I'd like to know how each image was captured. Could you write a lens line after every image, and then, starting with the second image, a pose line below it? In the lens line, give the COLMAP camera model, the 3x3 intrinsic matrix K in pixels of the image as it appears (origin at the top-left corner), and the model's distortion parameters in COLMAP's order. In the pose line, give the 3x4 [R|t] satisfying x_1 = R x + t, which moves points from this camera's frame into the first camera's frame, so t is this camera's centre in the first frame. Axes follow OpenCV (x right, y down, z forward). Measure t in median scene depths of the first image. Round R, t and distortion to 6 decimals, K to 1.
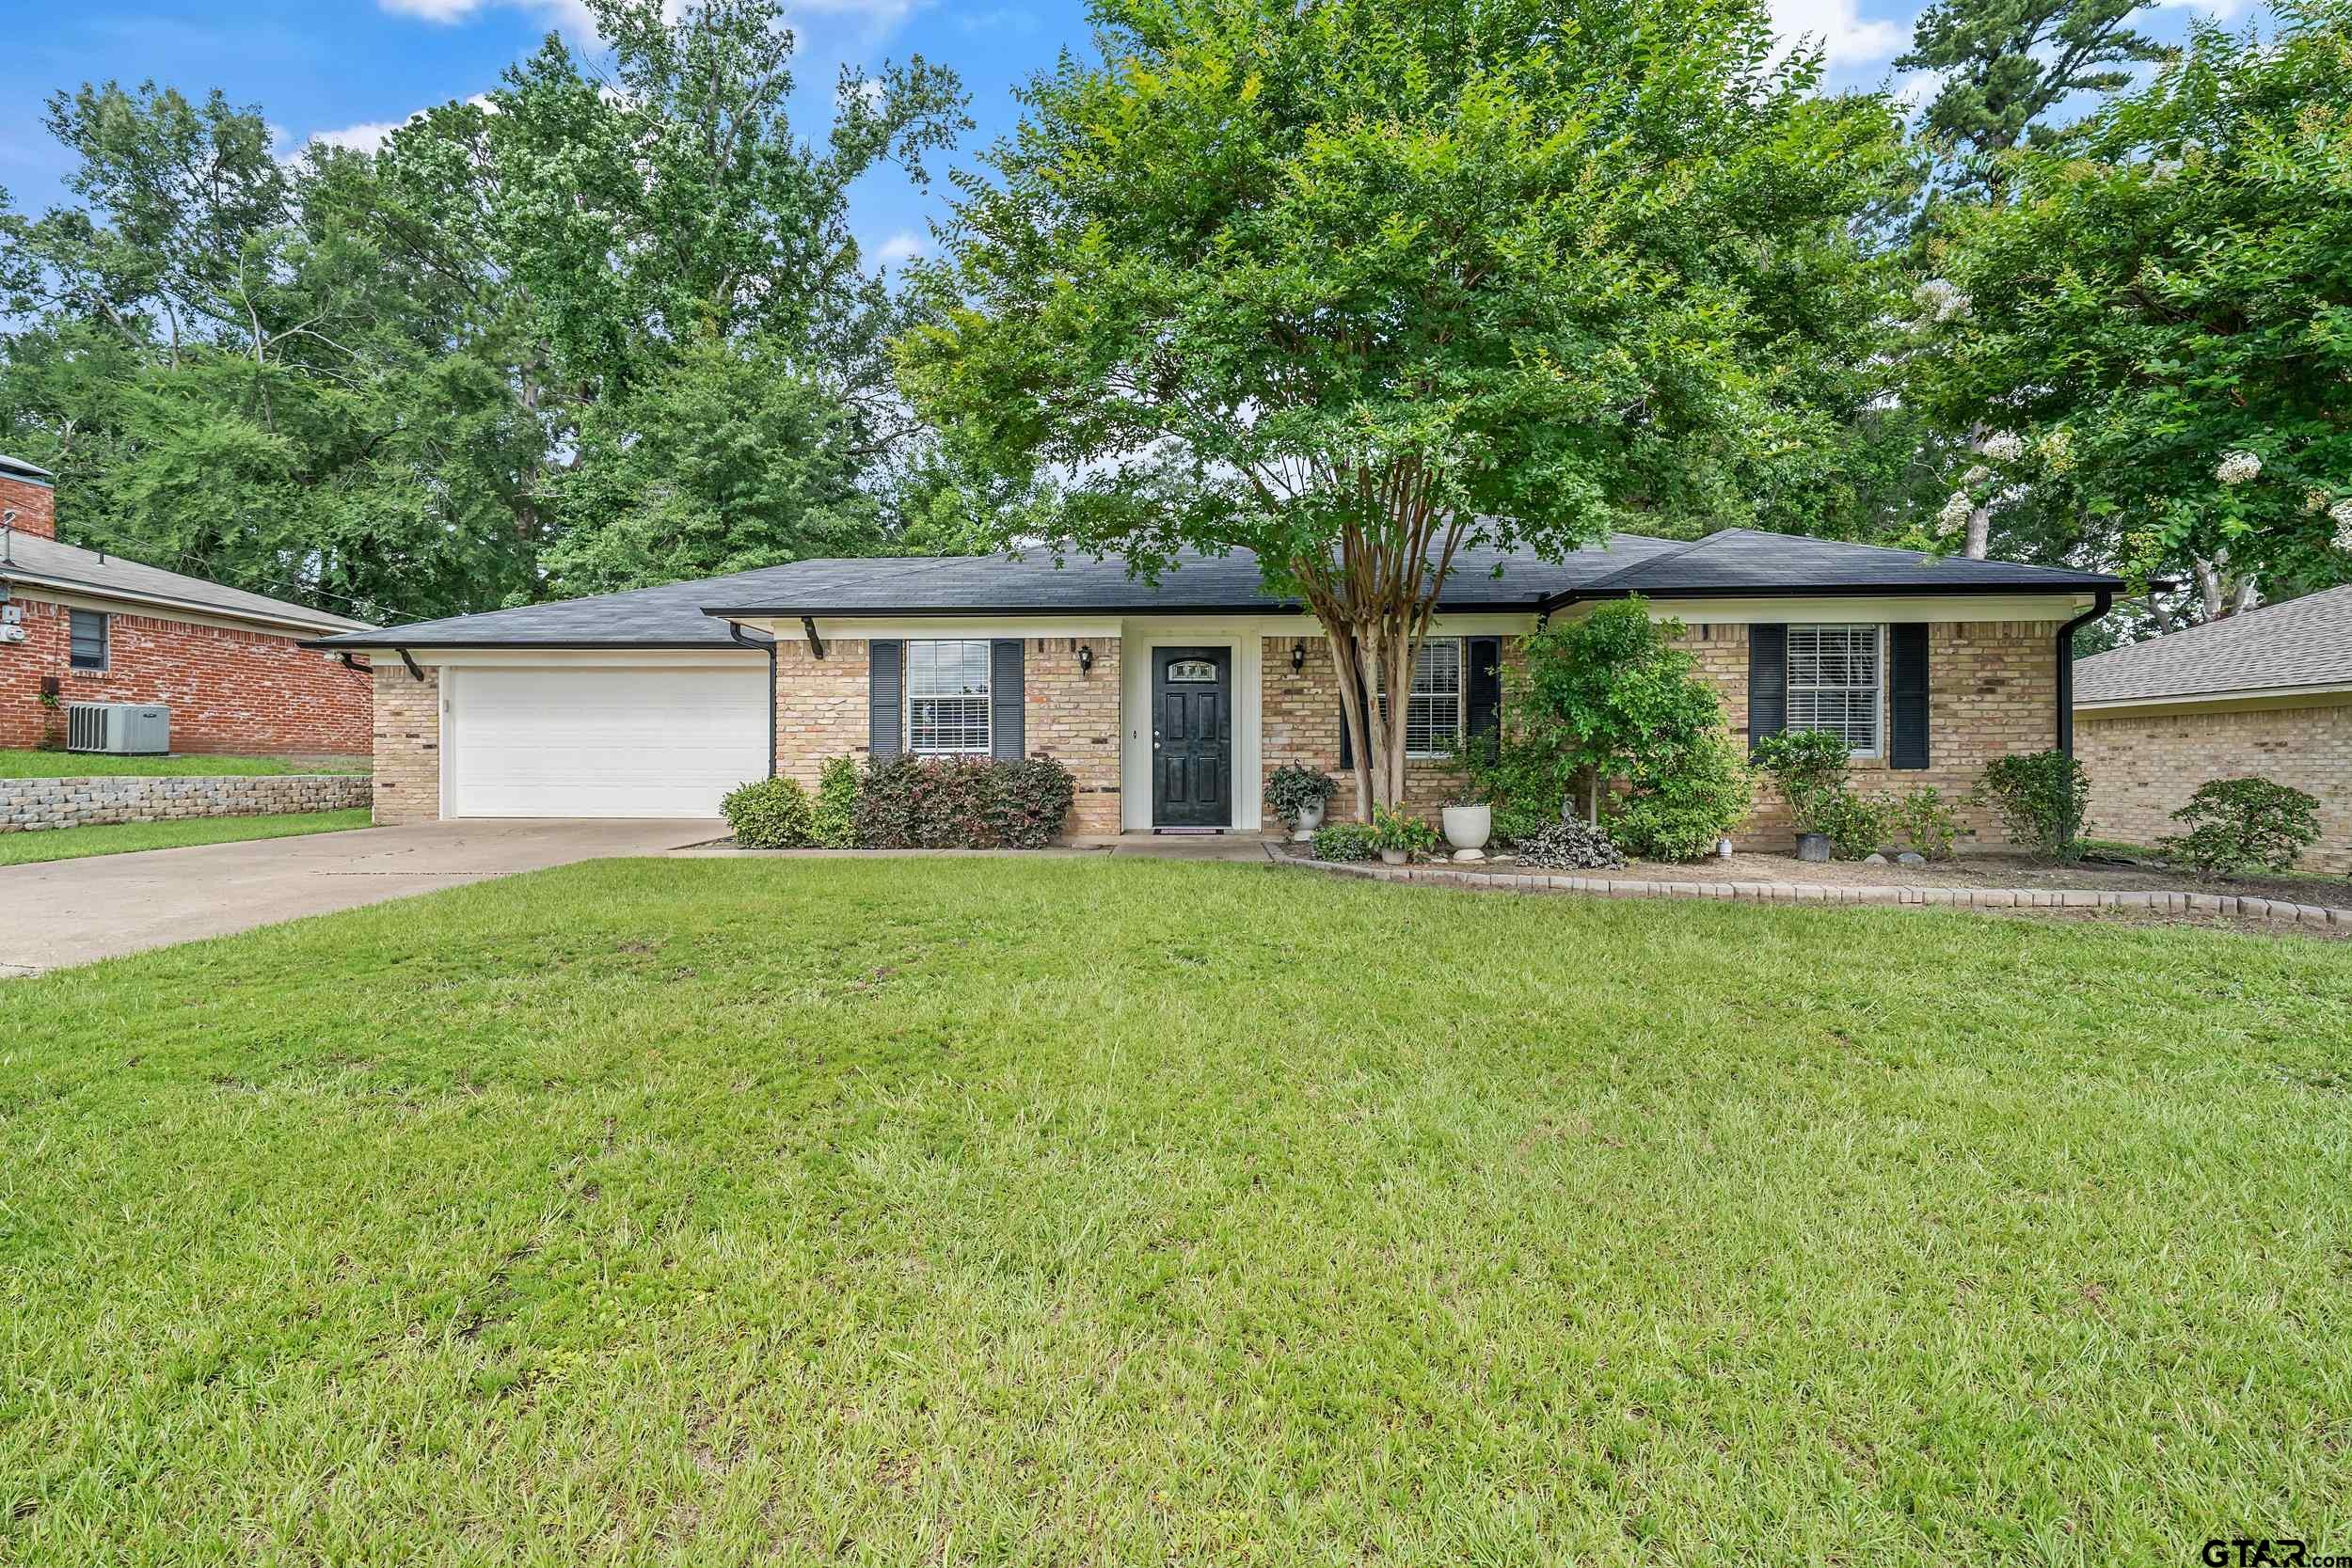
lens RADIAL K [[1067.4, 0, 1175.7], [0, 1067.4, 783.5], [0, 0, 1]] dist [0.006026, -0.002006]
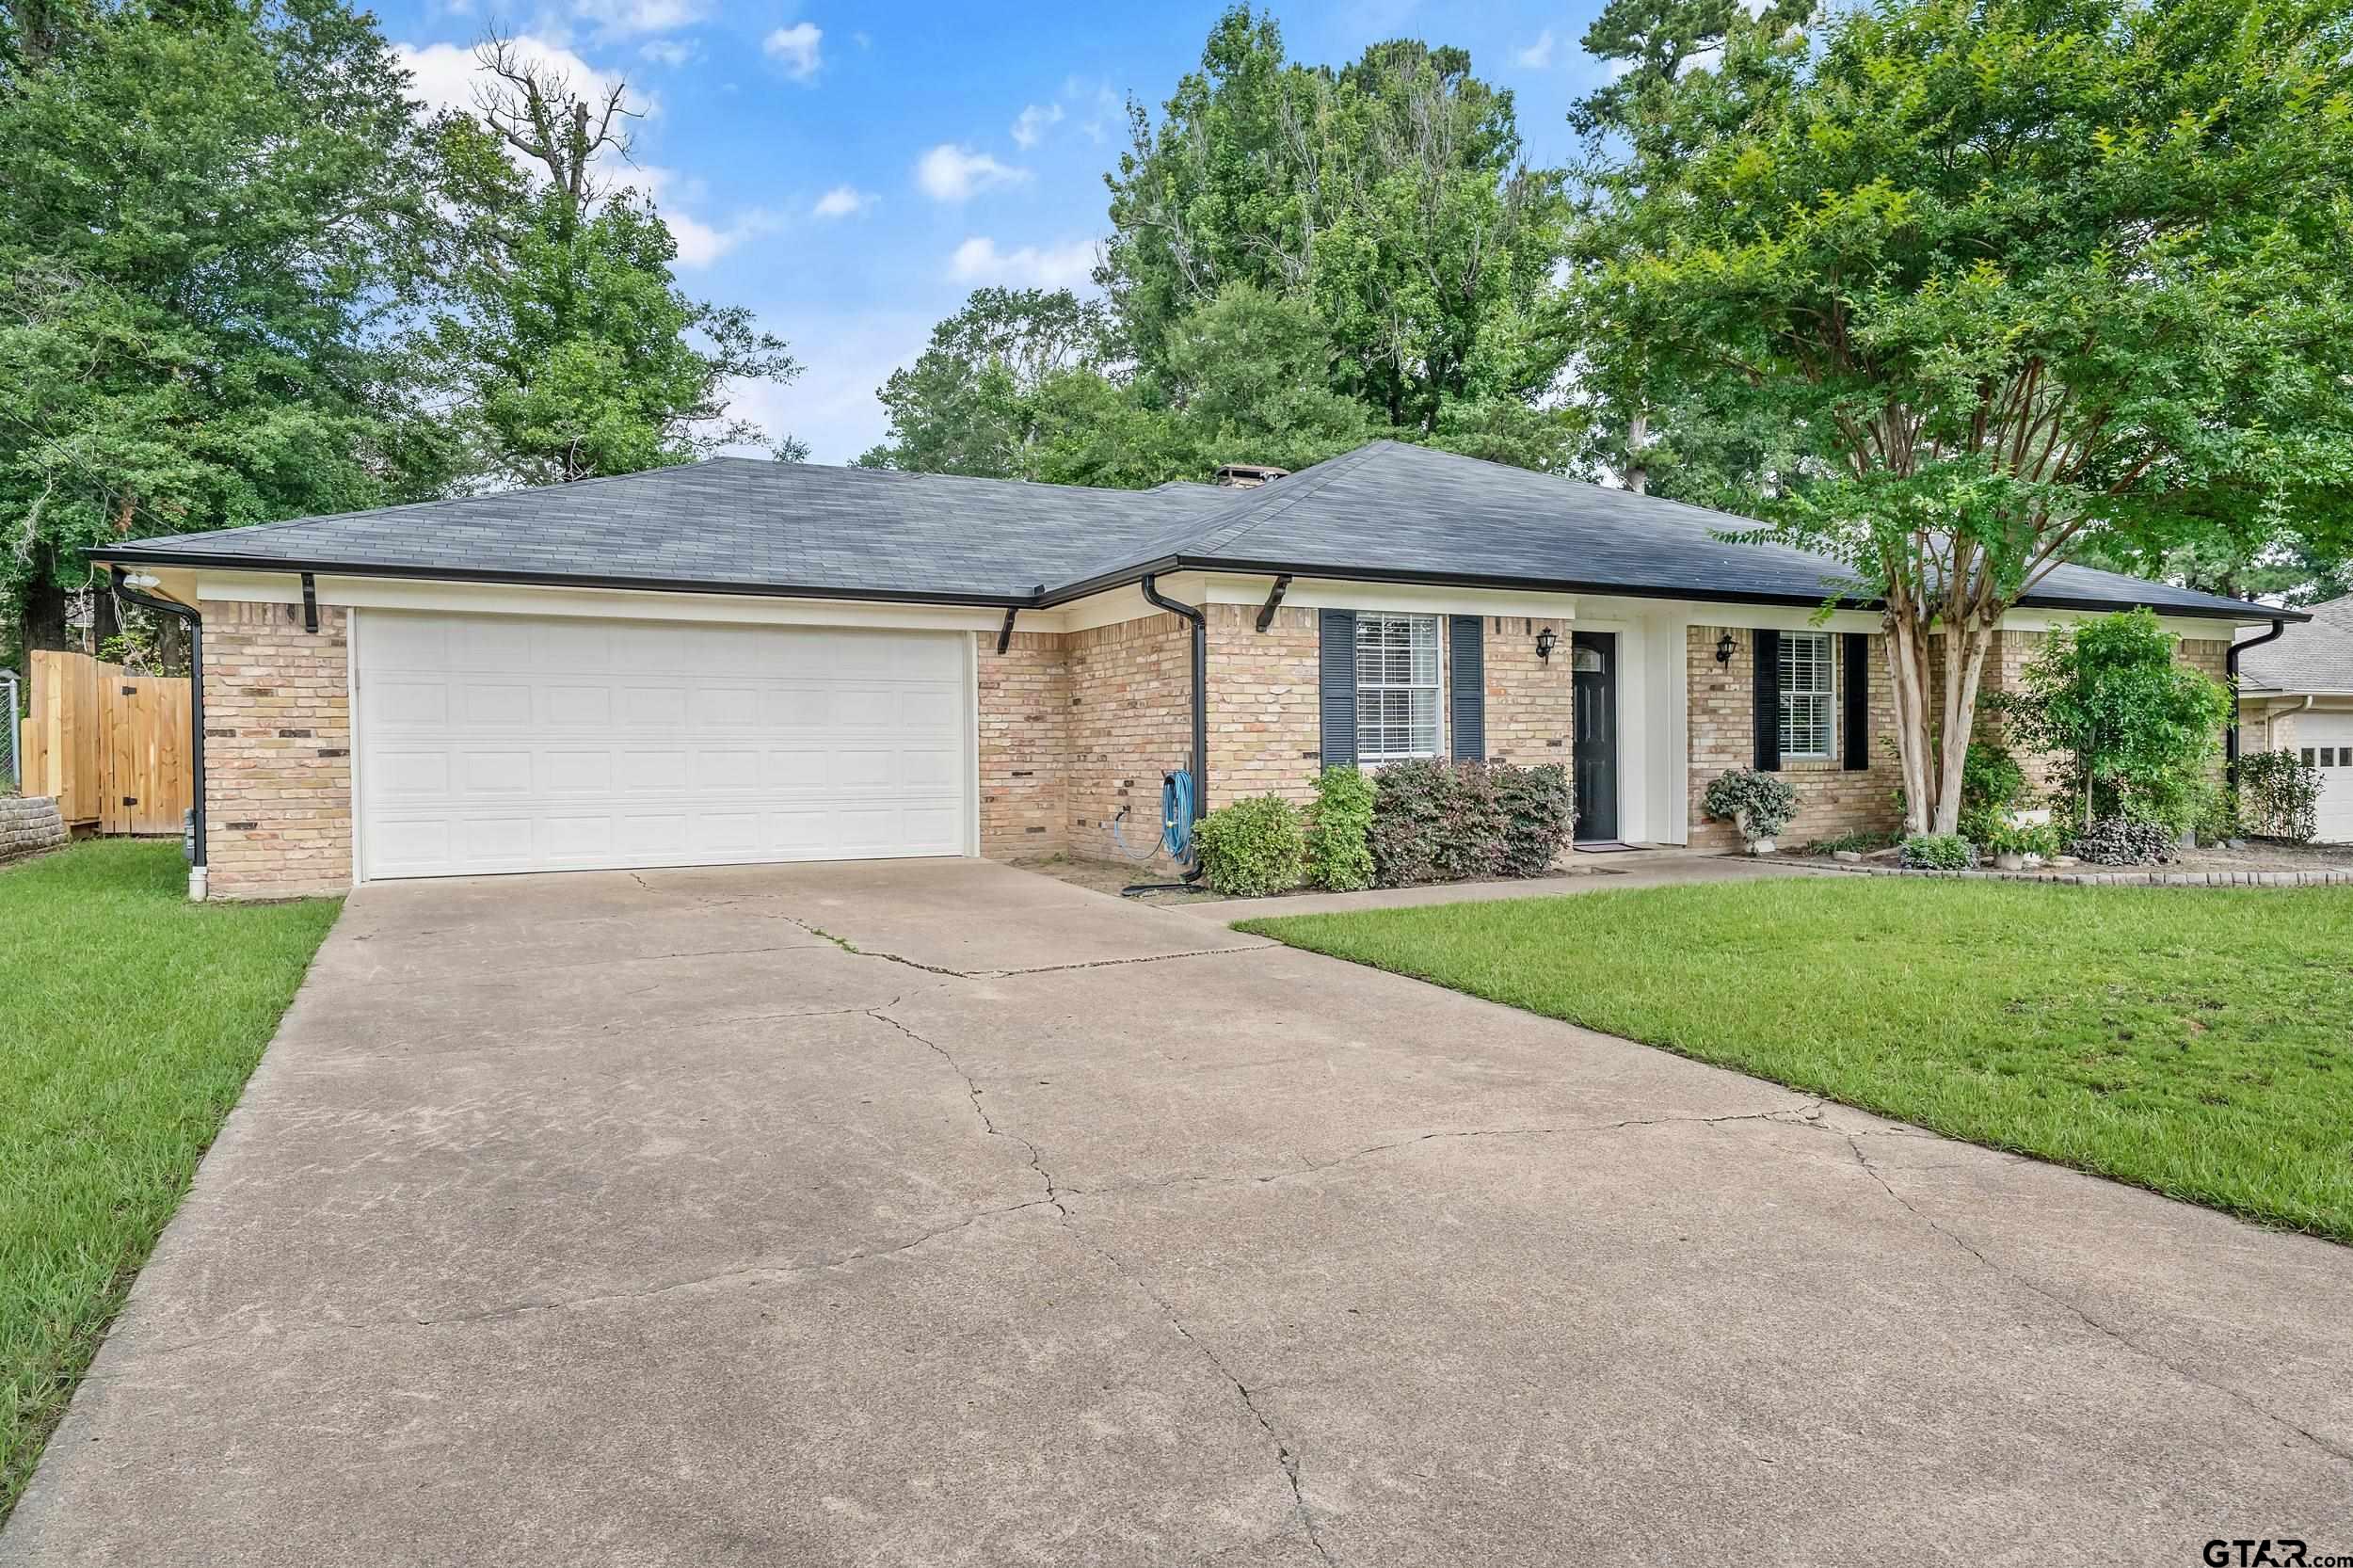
lens RADIAL K [[1379.8, 0, 1180.0], [0, 1379.8, 771.1], [0, 0, 1]] dist [0.003155, 0.000198]
pose [[0.866622, -0.012222, 0.498816, -0.857684], [0.018592, 0.999797, -0.007804, -0.015040], [-0.498619, 0.016038, 0.866673, 0.217064]]
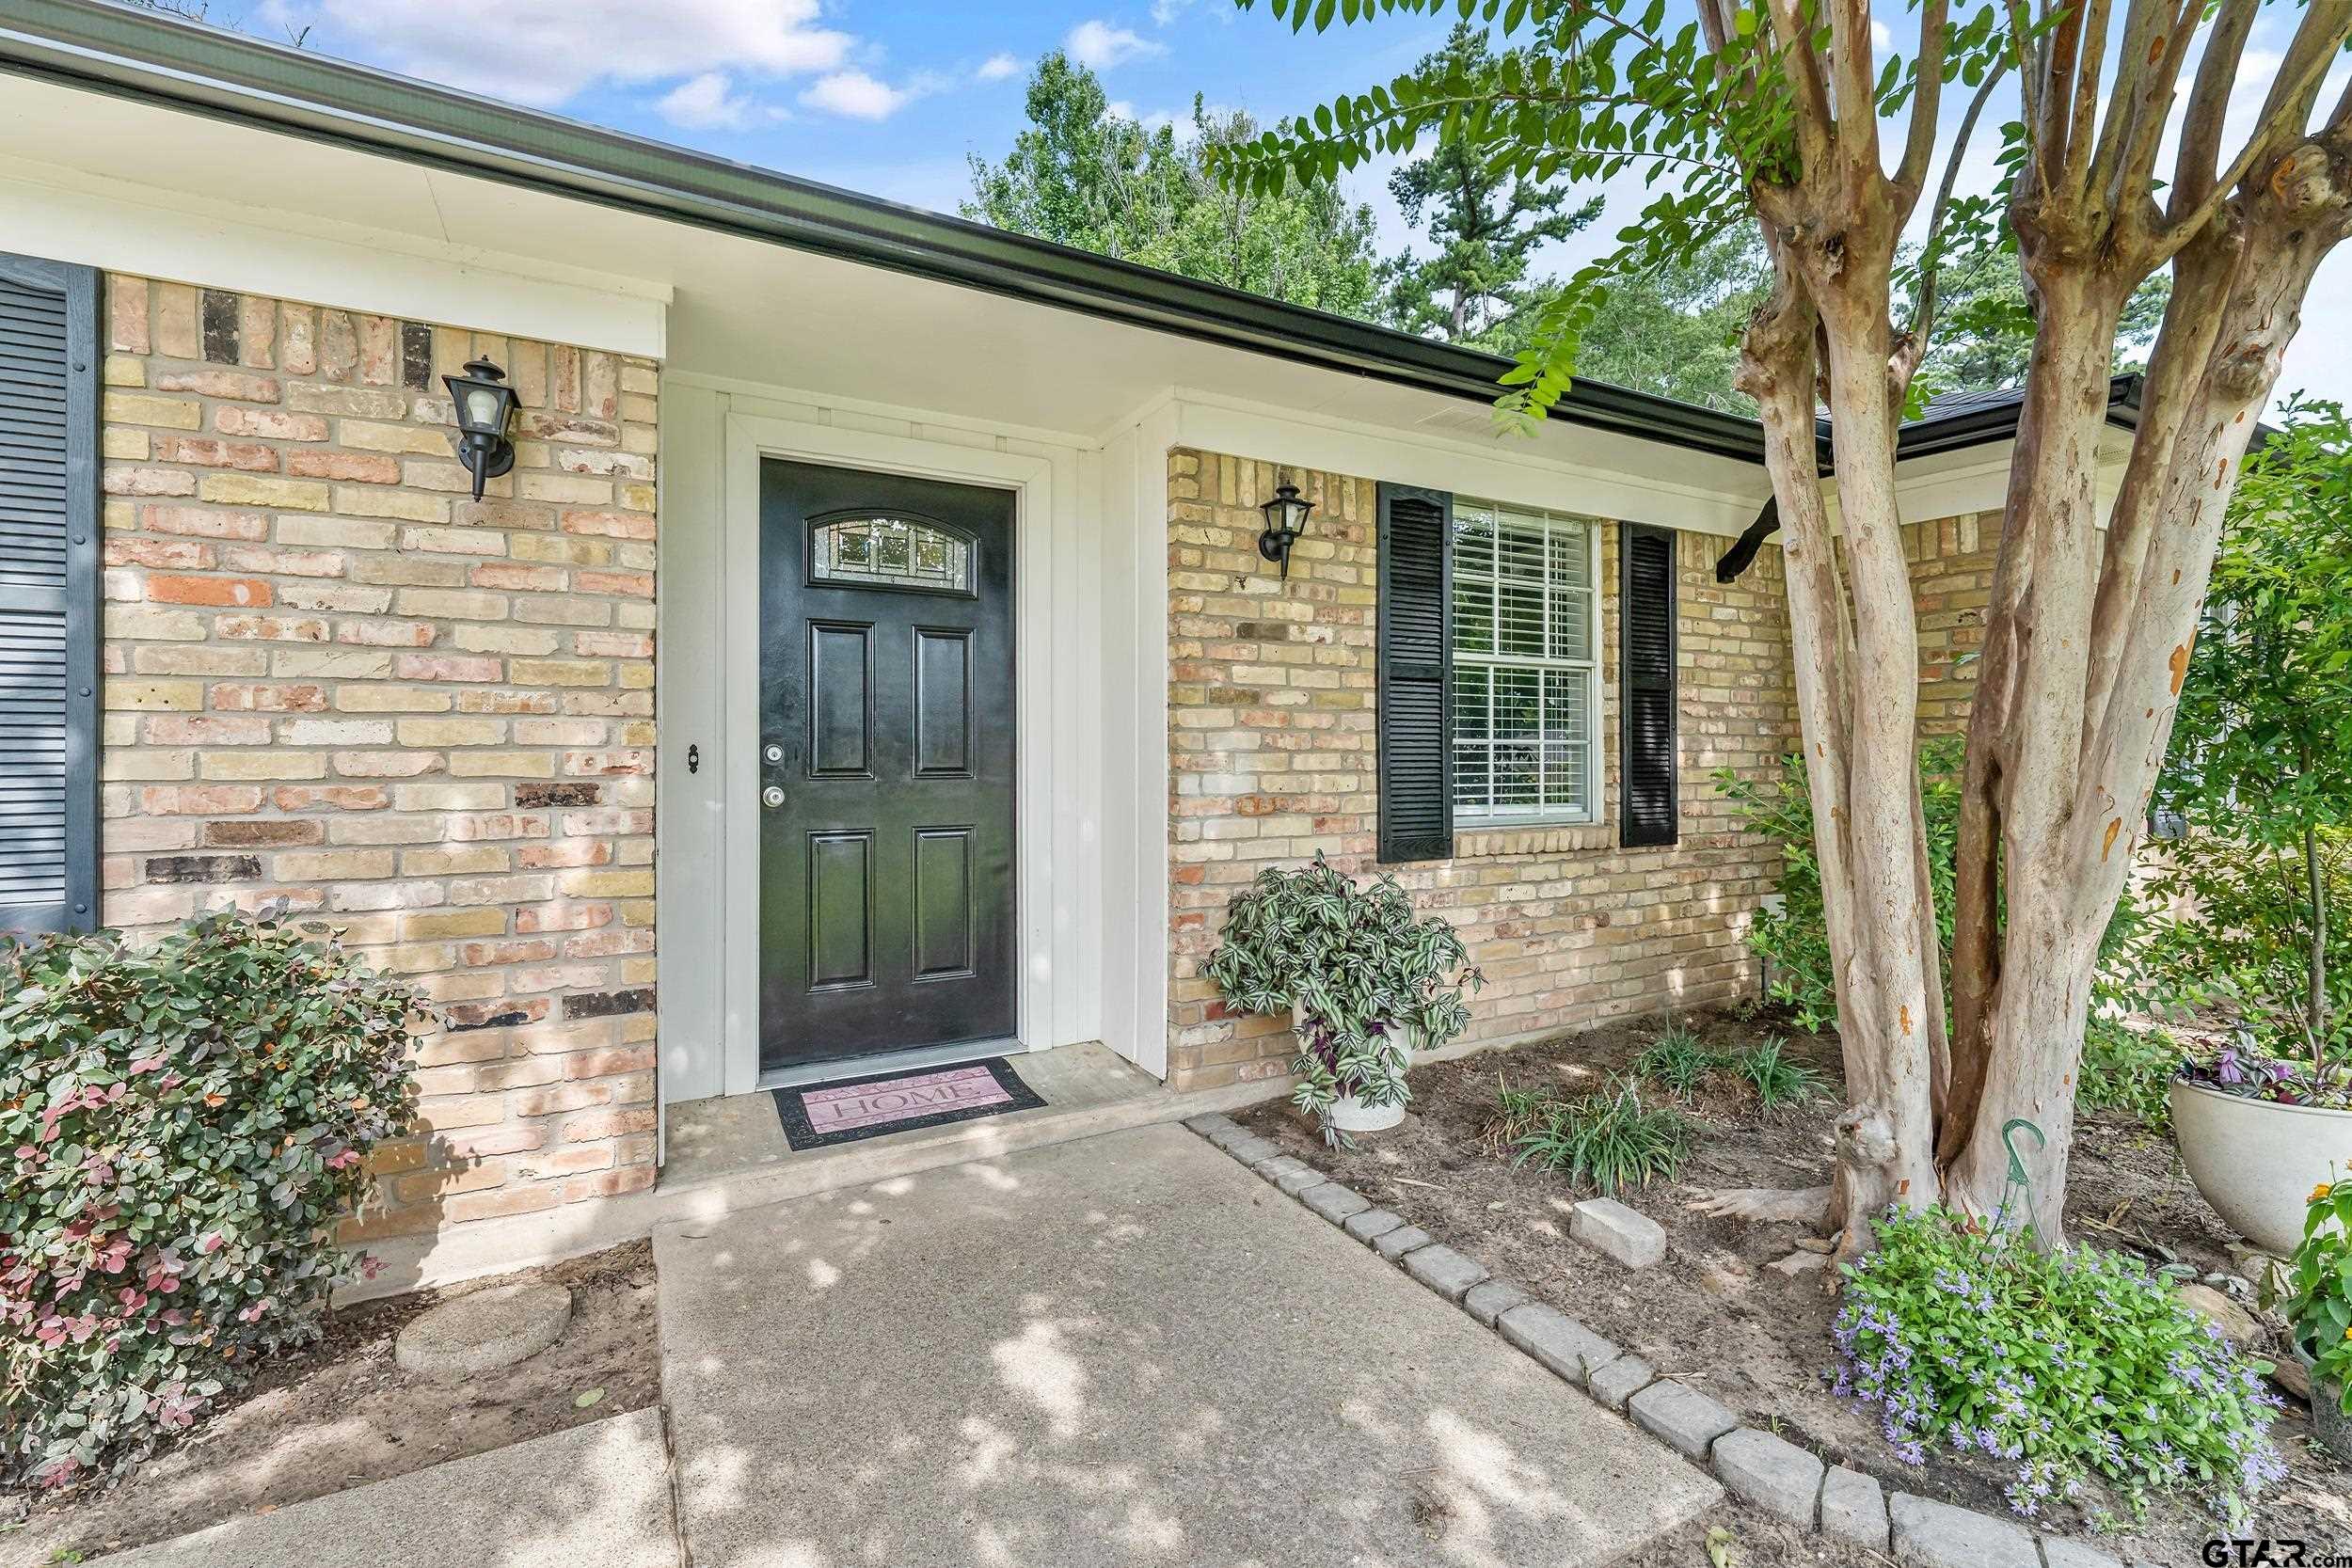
lens RADIAL K [[1031.5, 0, 1167.5], [0, 1031.5, 761.8], [0, 0, 1]] dist [-0.004076, -0.000056]
pose [[0.859353, -0.000692, 0.511382, -0.071633], [0.013877, 0.999662, -0.021967, -0.040231], [-0.511194, 0.025974, 0.859073, 0.744746]]
